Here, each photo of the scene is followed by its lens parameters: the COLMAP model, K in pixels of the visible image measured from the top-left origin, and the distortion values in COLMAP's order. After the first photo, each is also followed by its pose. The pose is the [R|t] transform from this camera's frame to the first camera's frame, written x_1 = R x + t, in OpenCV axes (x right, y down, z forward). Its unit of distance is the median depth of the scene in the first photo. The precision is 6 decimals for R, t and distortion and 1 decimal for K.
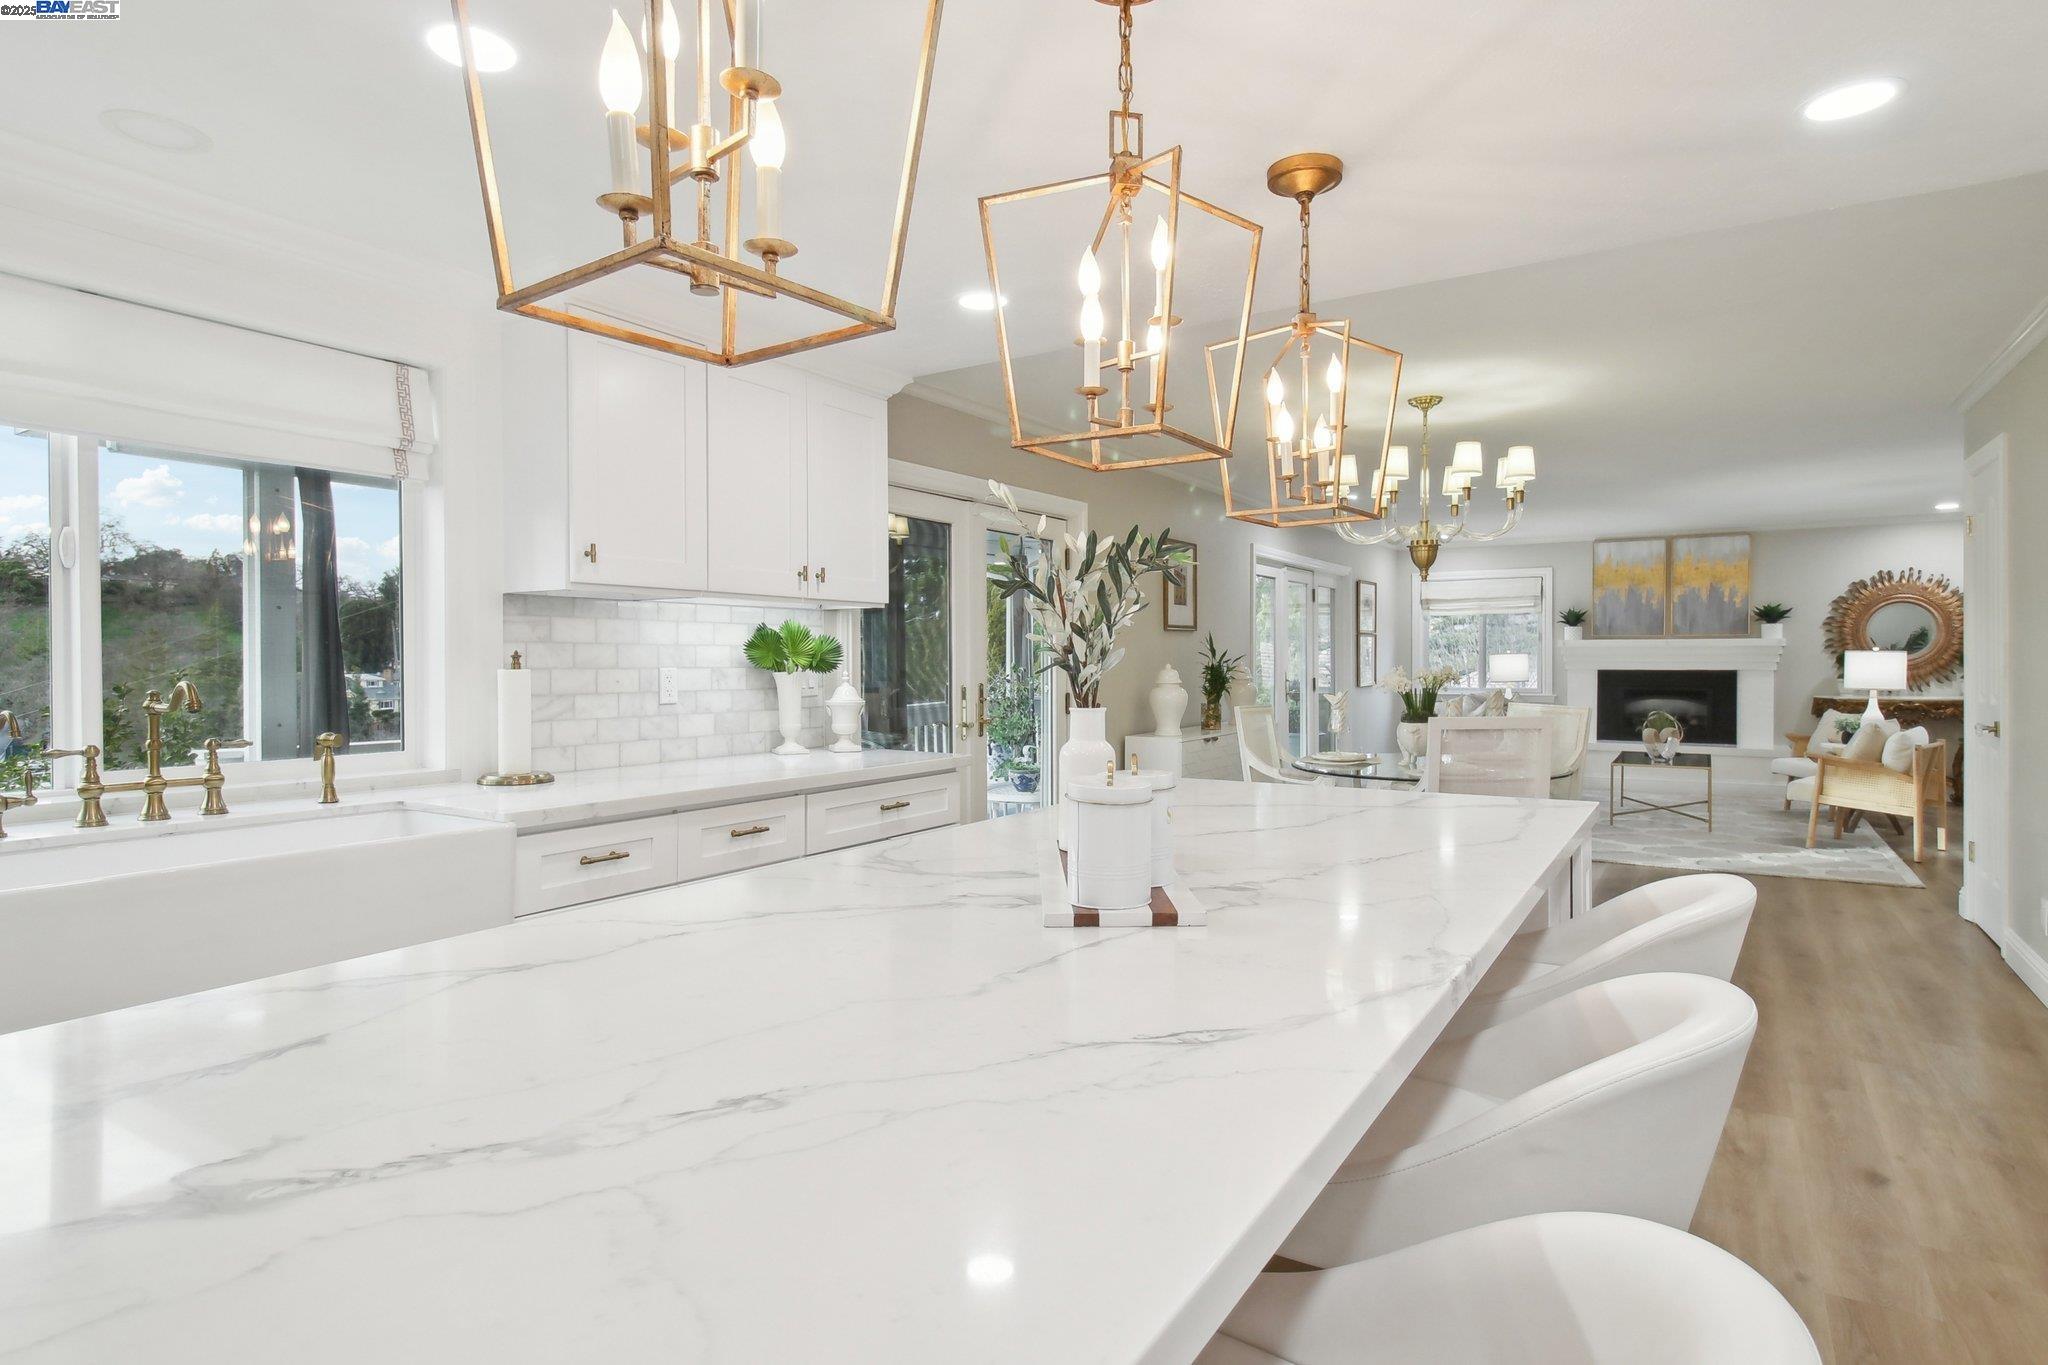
lens RADIAL K [[1072.3, 0, 1027.7], [0, 1072.3, 676.7], [0, 0, 1]] dist [-0.000571, -0.003186]
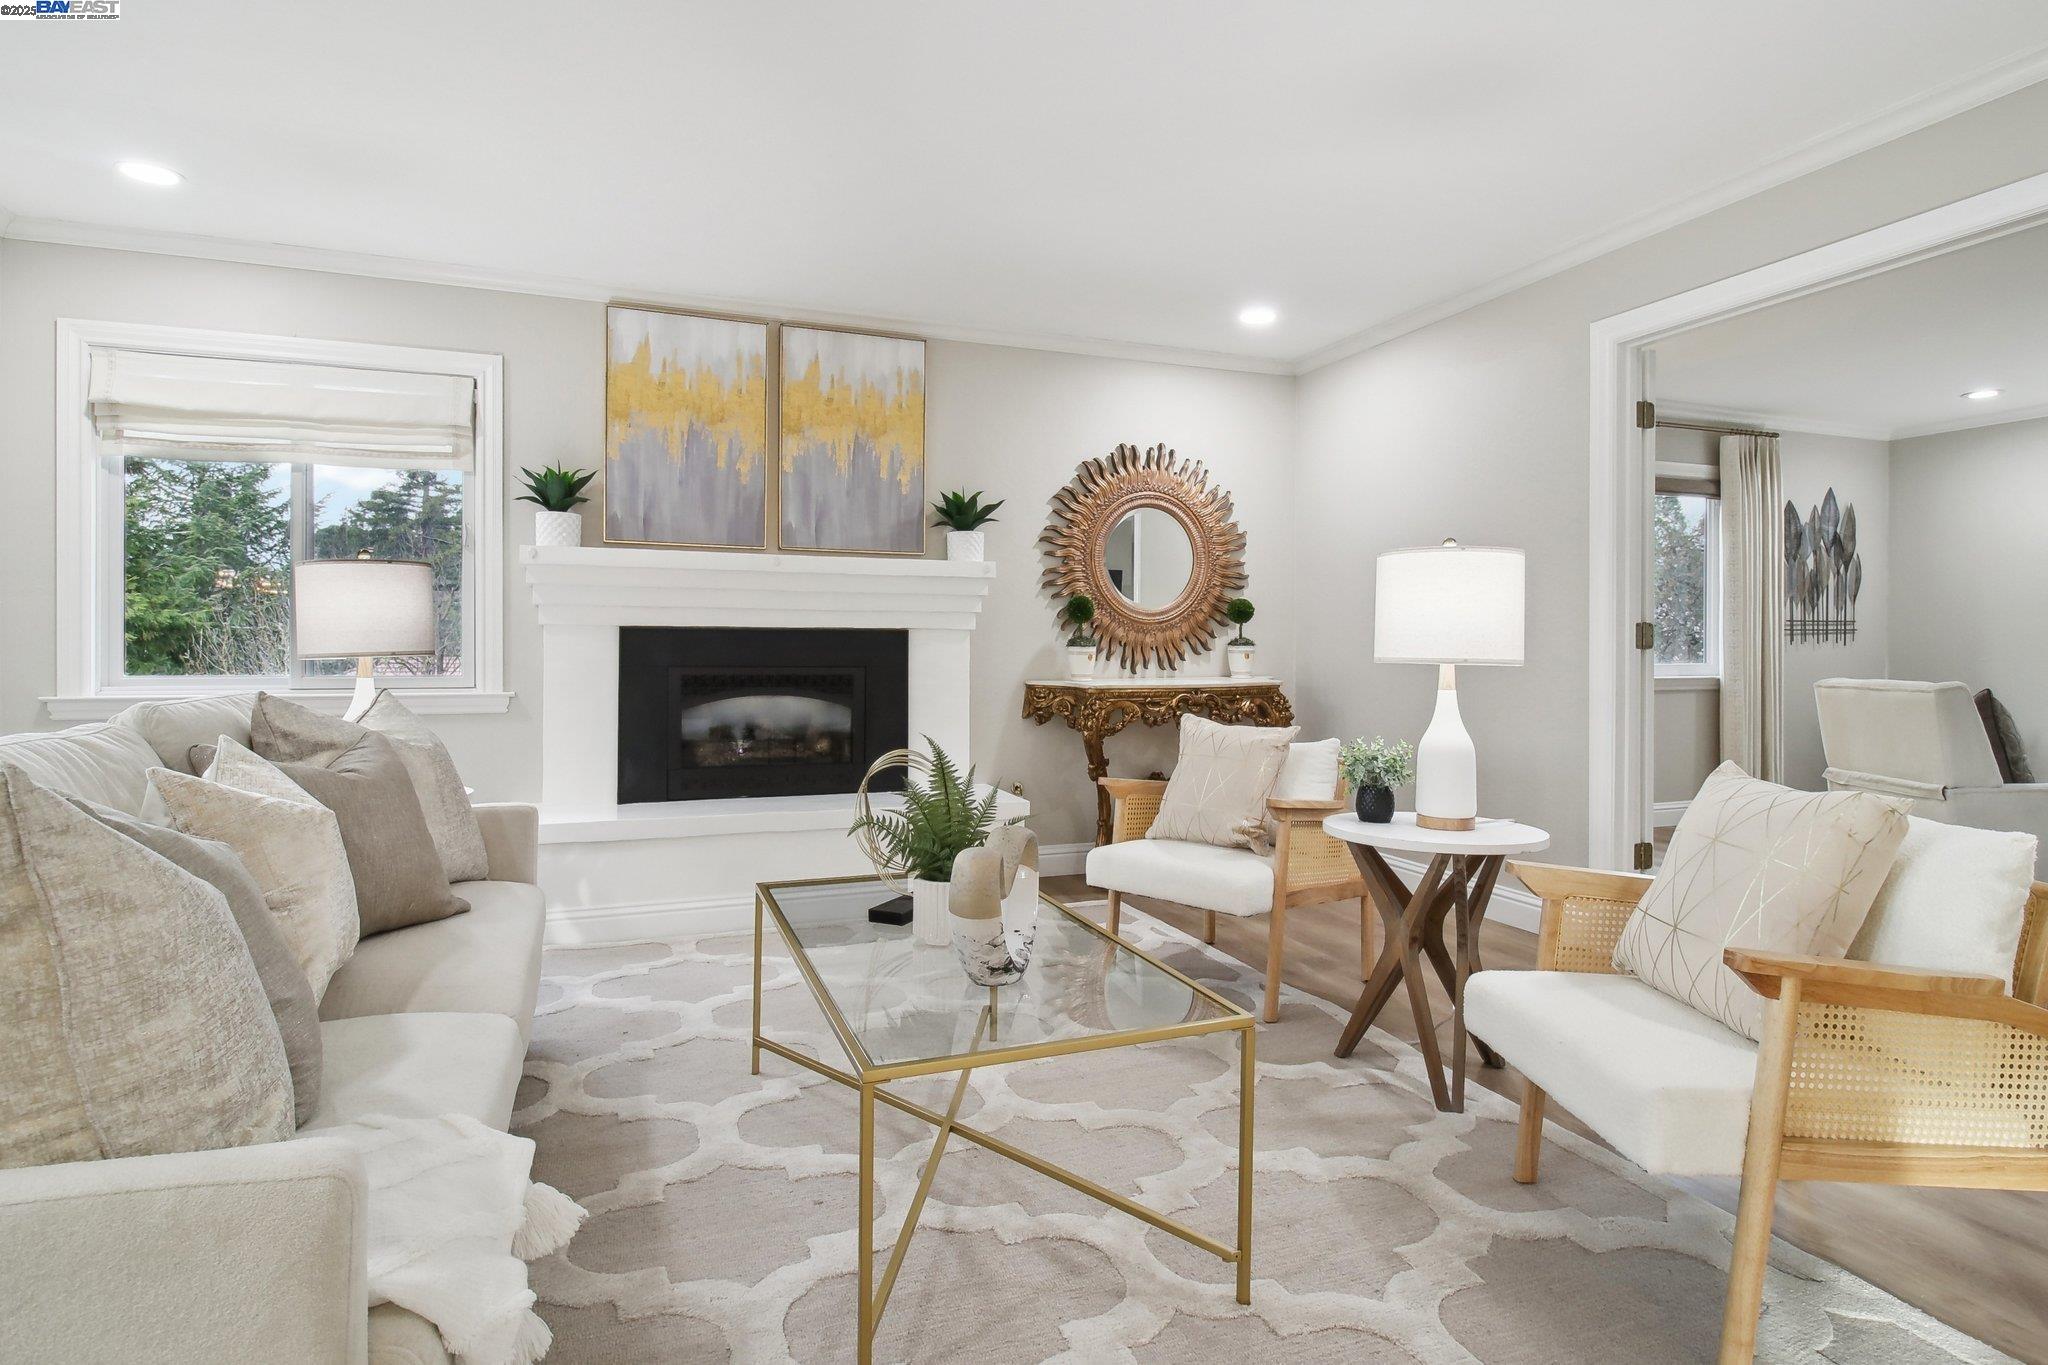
lens RADIAL K [[1072.3, 0, 1042.3], [0, 1072.3, 646.8], [0, 0, 1]] dist [-0.000571, -0.003186]
pose [[0.600191, 0.004538, 0.799844, 0.330446], [0.008137, 0.999898, -0.011779, 0.007891], [-0.799816, 0.013578, 0.600092, 0.681697]]
